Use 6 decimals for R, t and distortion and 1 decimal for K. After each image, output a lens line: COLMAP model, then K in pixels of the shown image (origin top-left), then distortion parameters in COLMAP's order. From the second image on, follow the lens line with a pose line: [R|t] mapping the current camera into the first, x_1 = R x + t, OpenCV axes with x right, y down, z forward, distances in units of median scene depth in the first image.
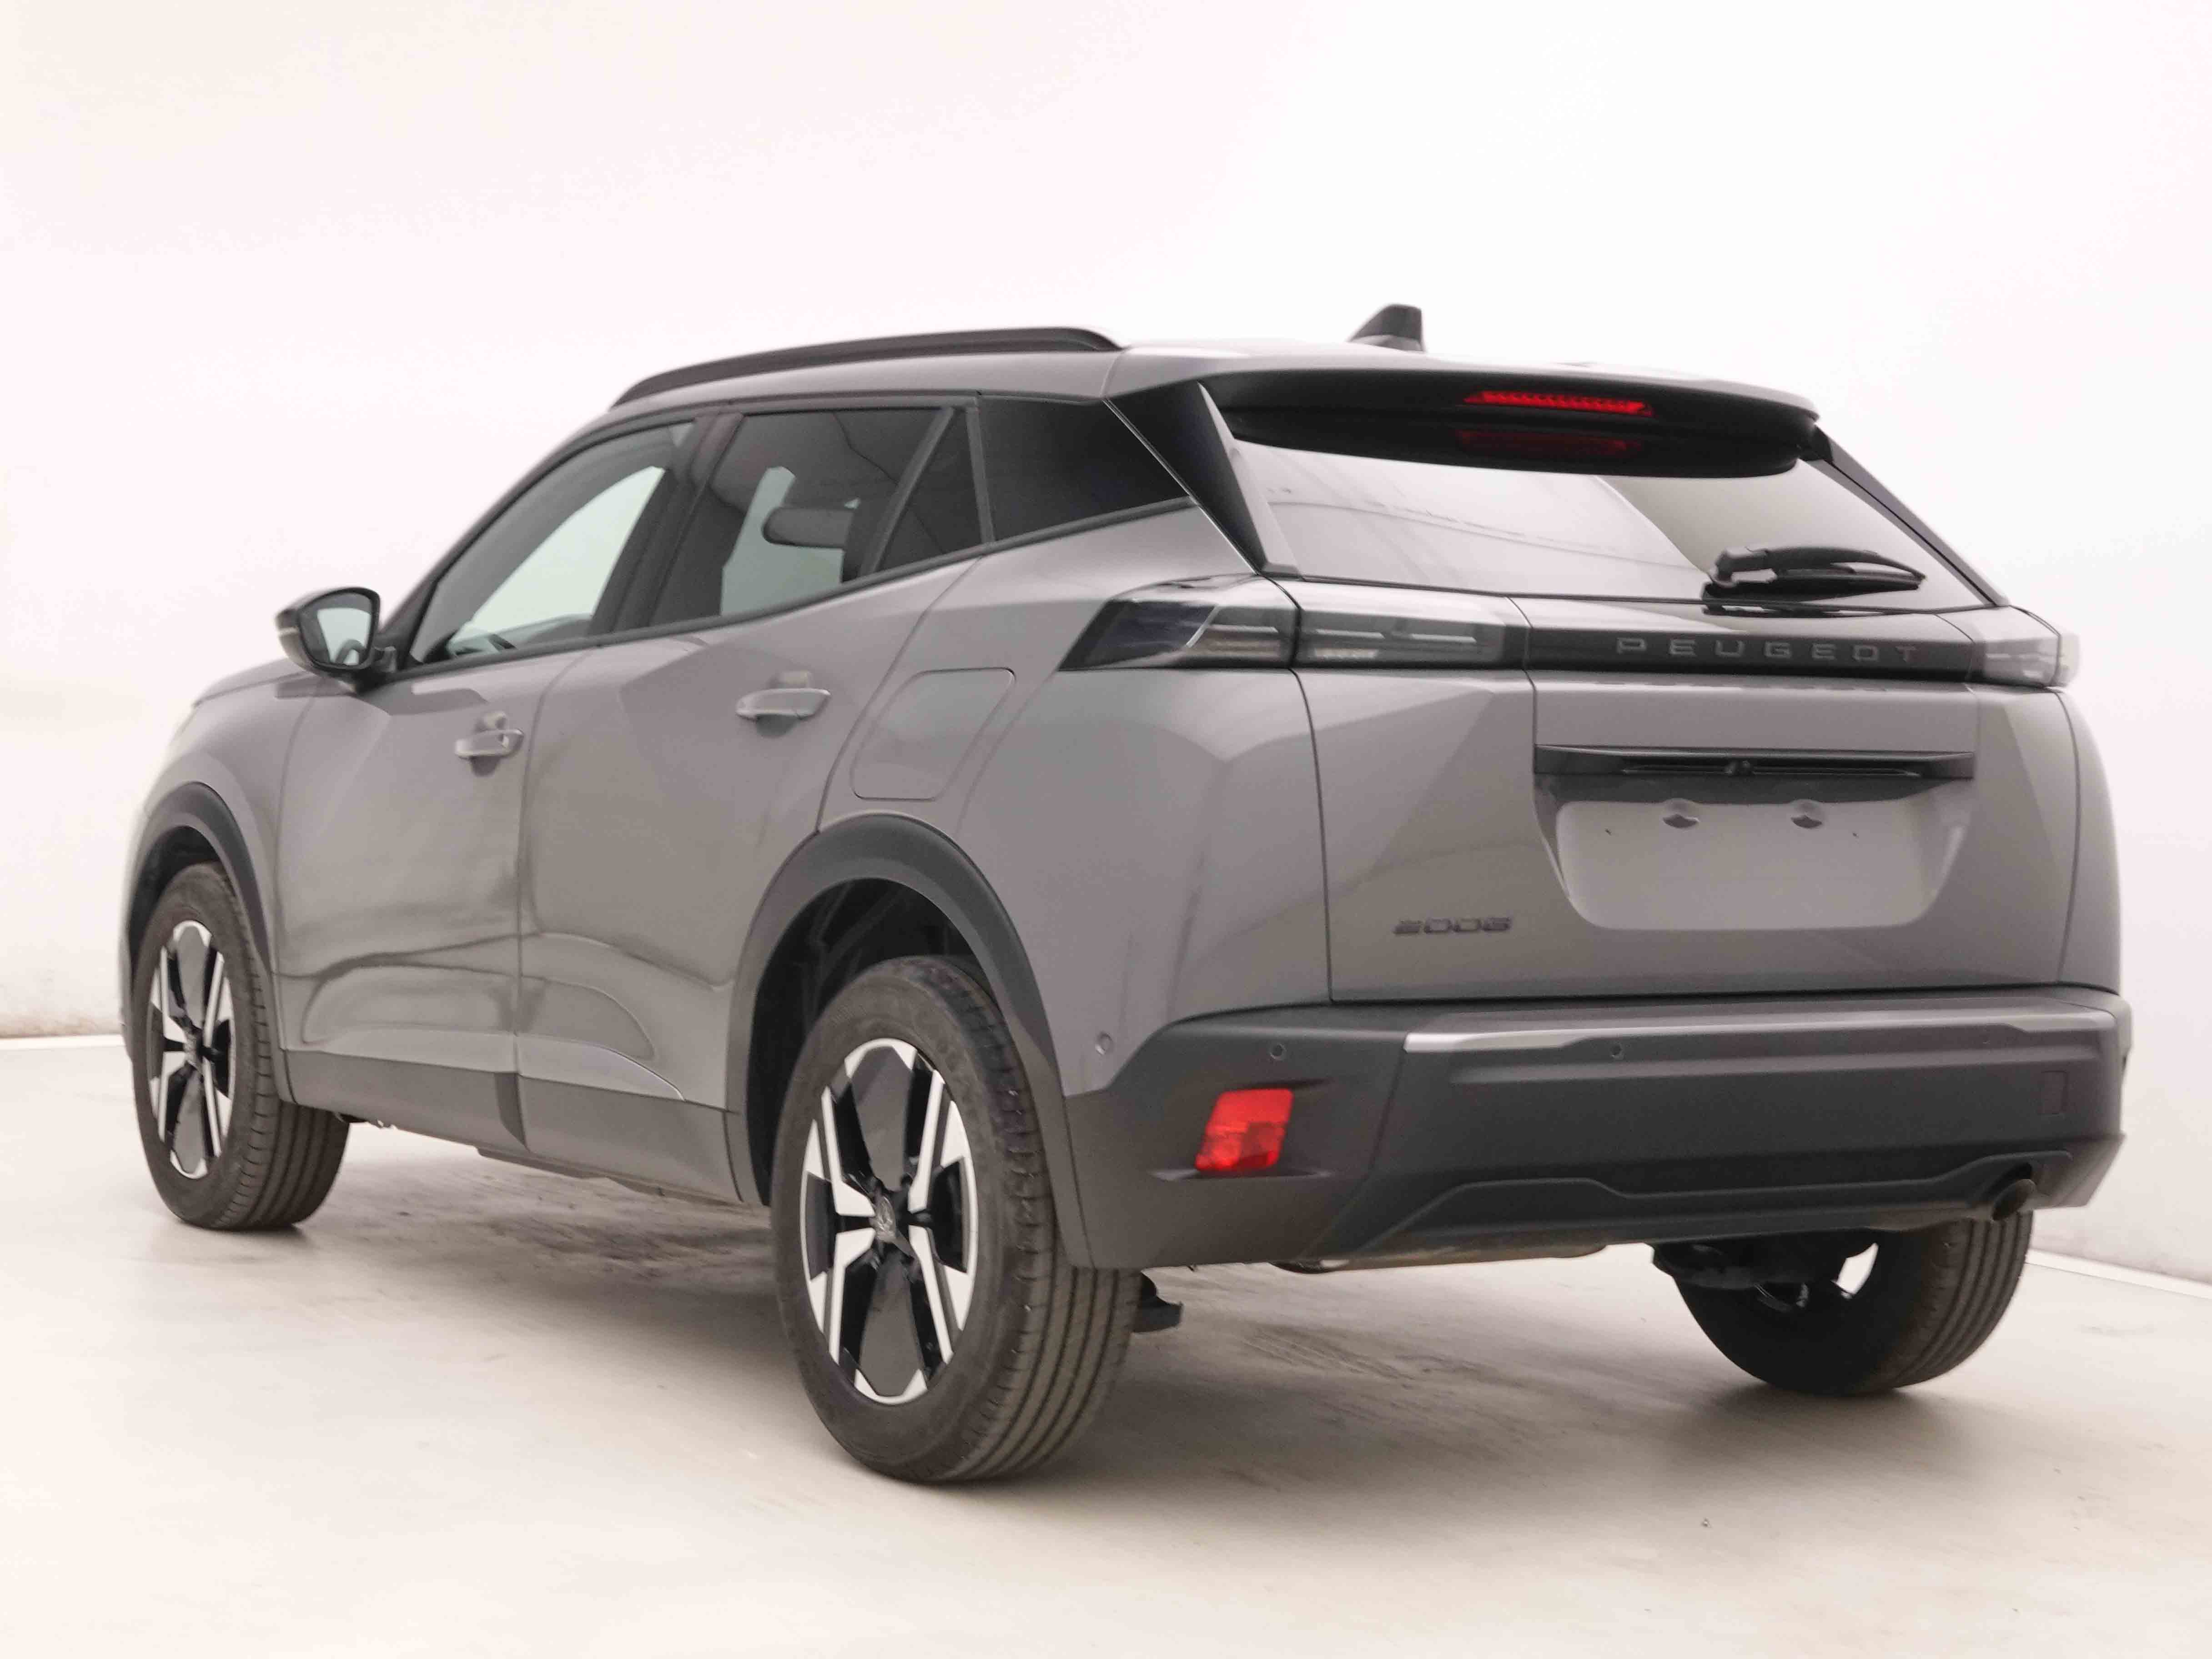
lens RADIAL K [[3711.2, 0, 1107.4], [0, 3711.2, 823.1], [0, 0, 1]] dist [-0.043169, 0.000000]
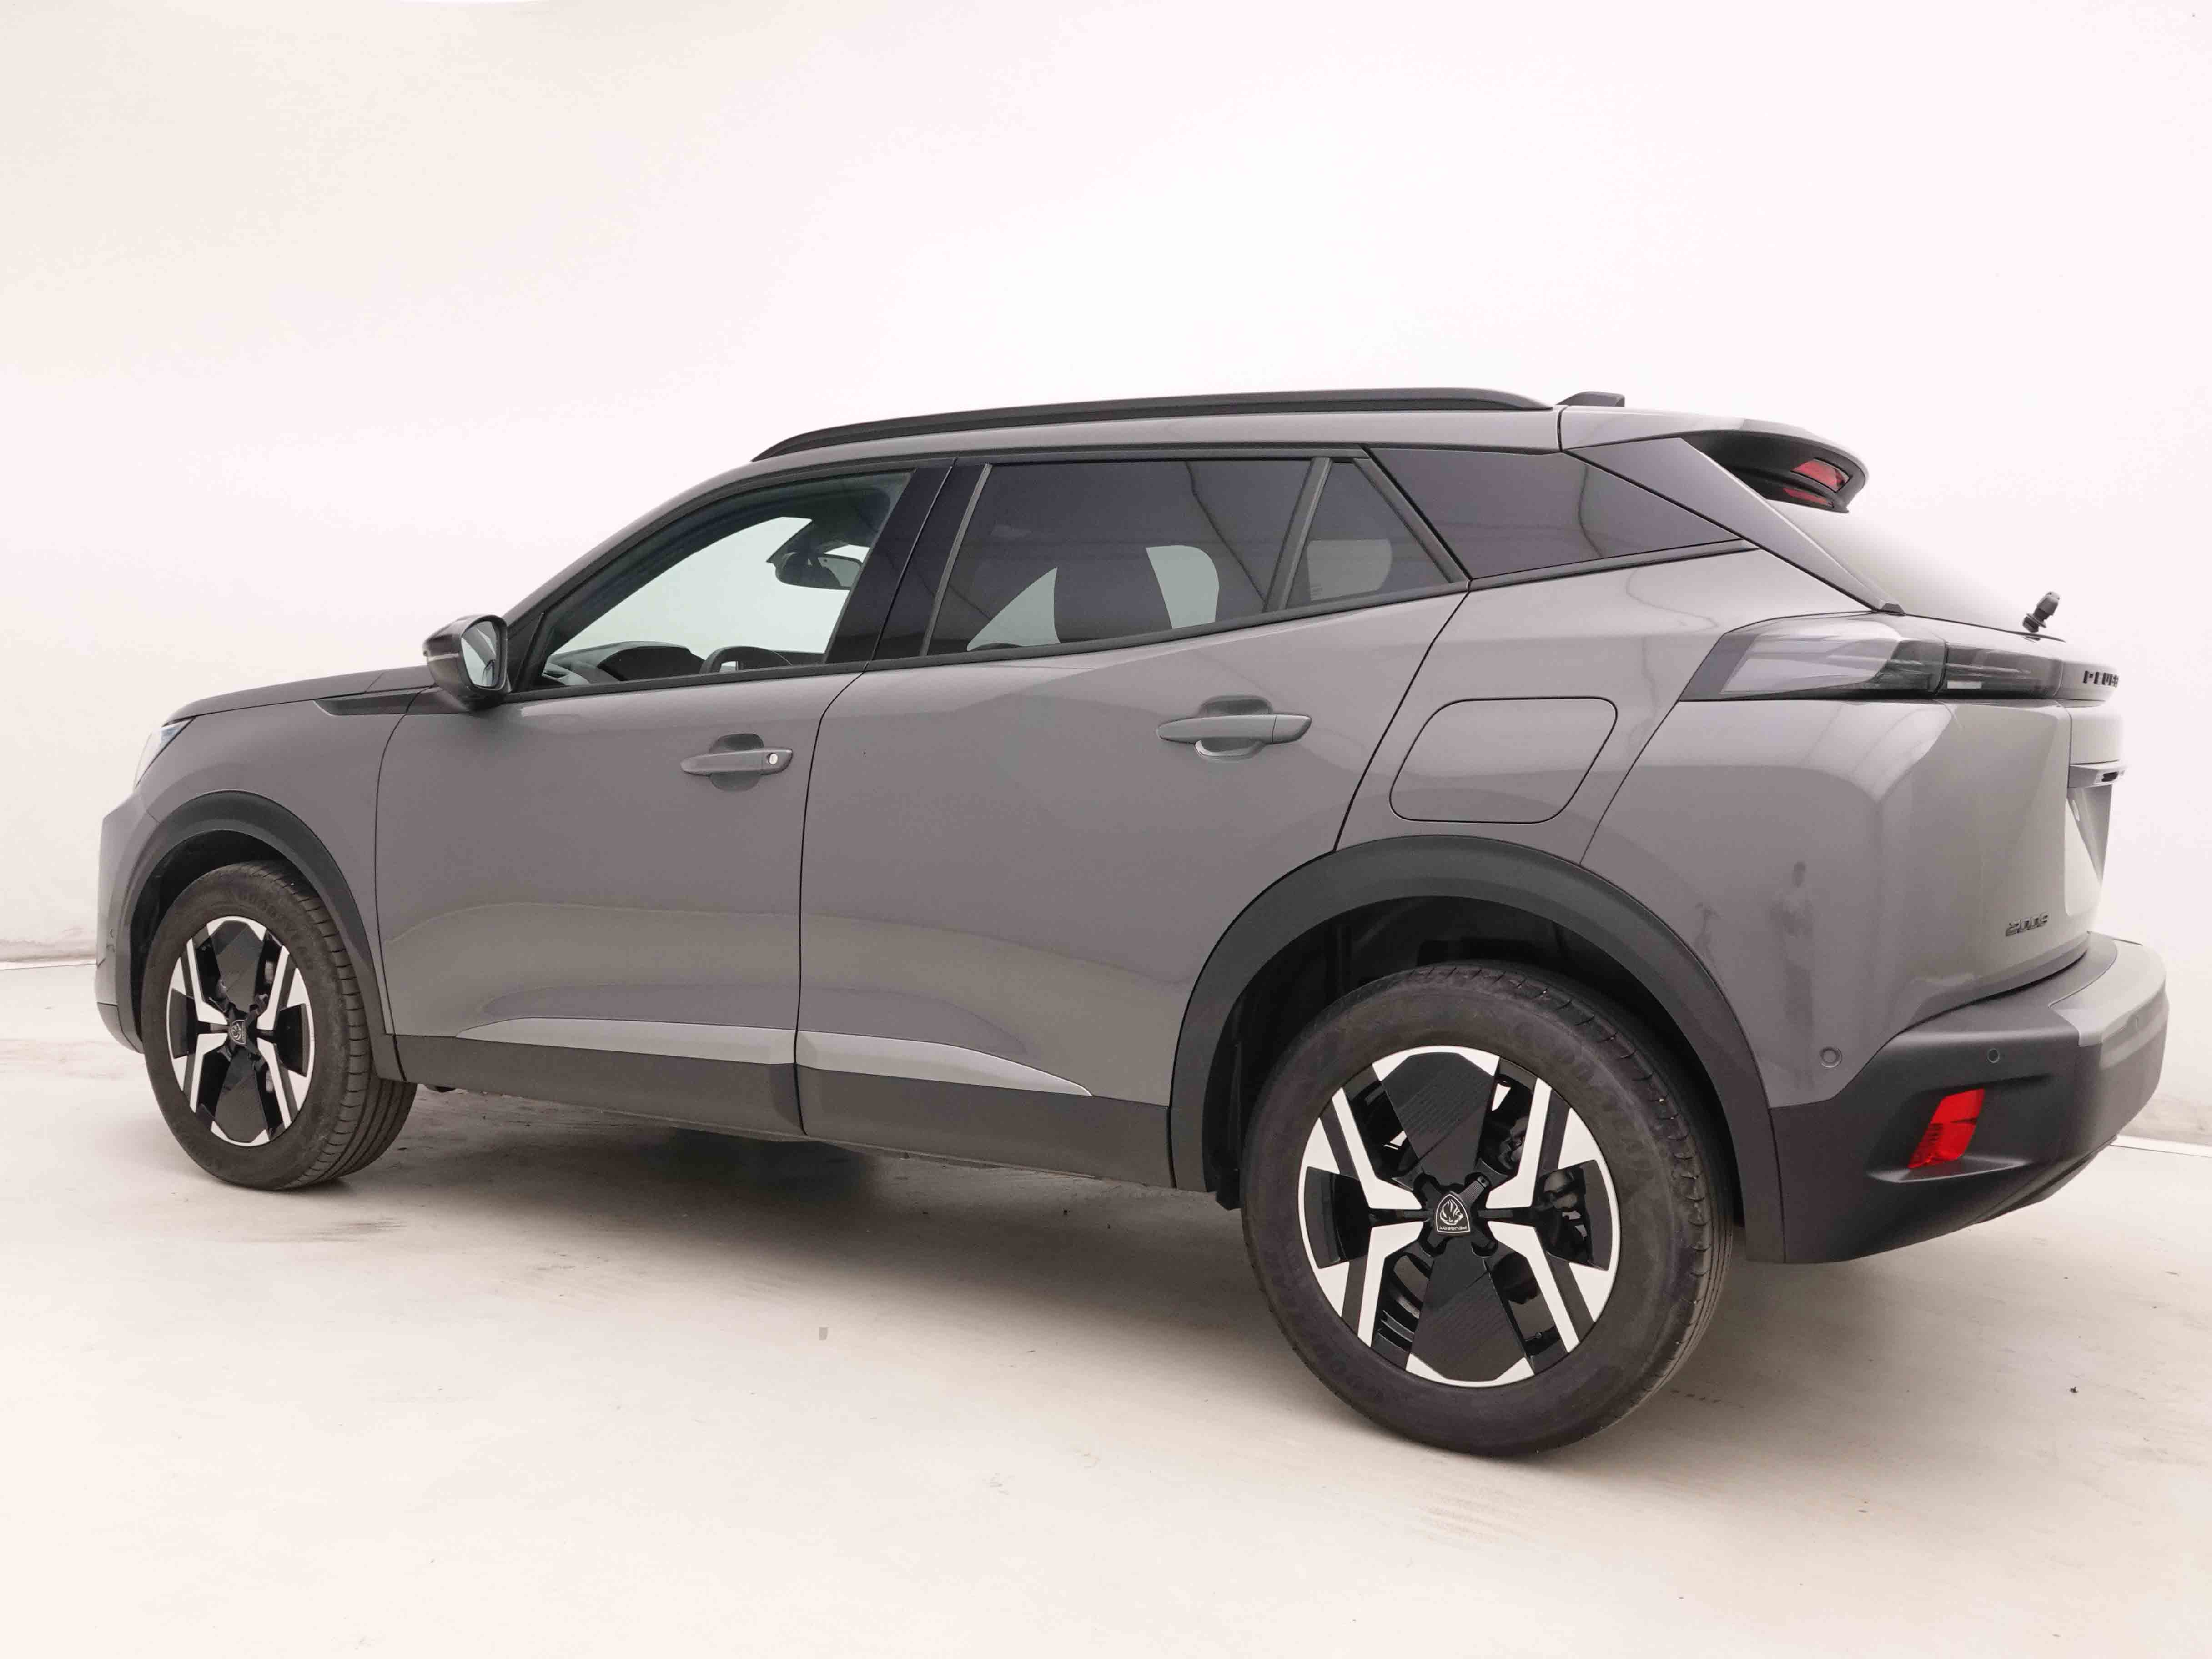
lens RADIAL K [[1854.9, 0, 1103.4], [0, 1854.9, 843.0], [0, 0, 1]] dist [0.013059, 0.005231]
pose [[0.897547, -0.036367, 0.439416, -0.330941], [0.016000, 0.998623, 0.049967, -0.024478], [-0.440628, -0.037818, 0.896893, 0.495796]]
